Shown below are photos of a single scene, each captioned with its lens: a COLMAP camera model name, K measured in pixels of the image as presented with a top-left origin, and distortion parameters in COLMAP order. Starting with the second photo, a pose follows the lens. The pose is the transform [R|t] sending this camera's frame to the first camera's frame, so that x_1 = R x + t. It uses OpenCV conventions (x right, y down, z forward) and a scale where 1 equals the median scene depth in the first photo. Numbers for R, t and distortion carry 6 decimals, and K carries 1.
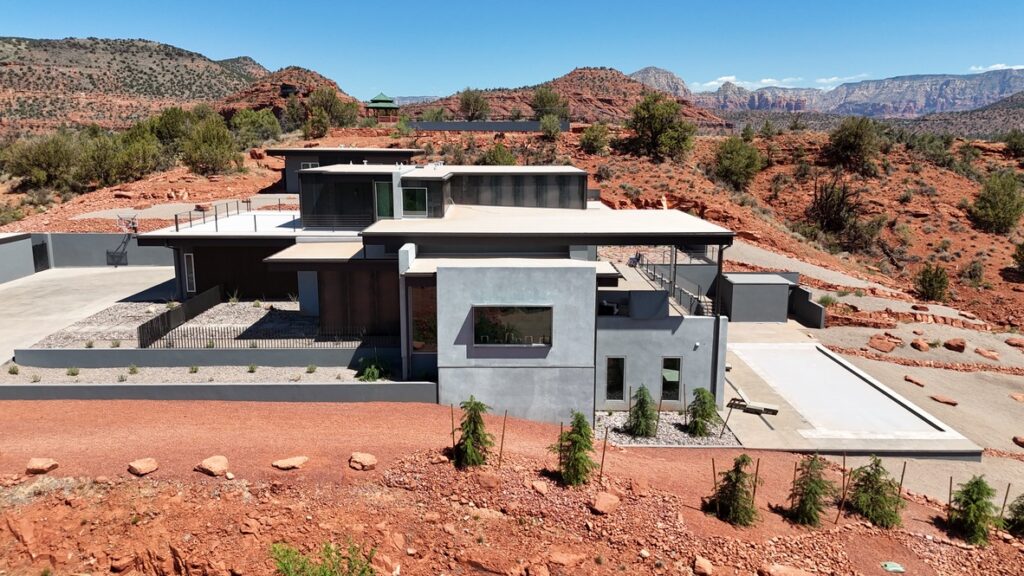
lens RADIAL K [[733.9, 0, 512.0], [0, 733.9, 288.0], [0, 0, 1]] dist [0.036037, -0.006361]
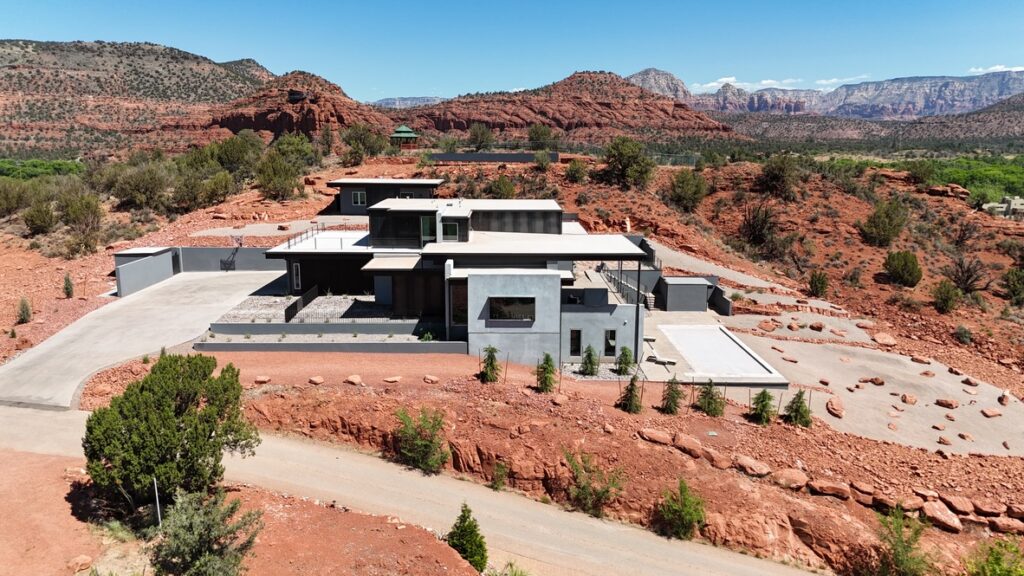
lens RADIAL K [[733.9, 0, 512.0], [0, 733.9, 288.0], [0, 0, 1]] dist [0.036037, -0.006361]
pose [[0.999998, 0.001819, -0.000160, 0.000623], [-0.001819, 0.999998, -0.000421, 0.002821], [0.000159, 0.000421, 1.000000, -0.470081]]
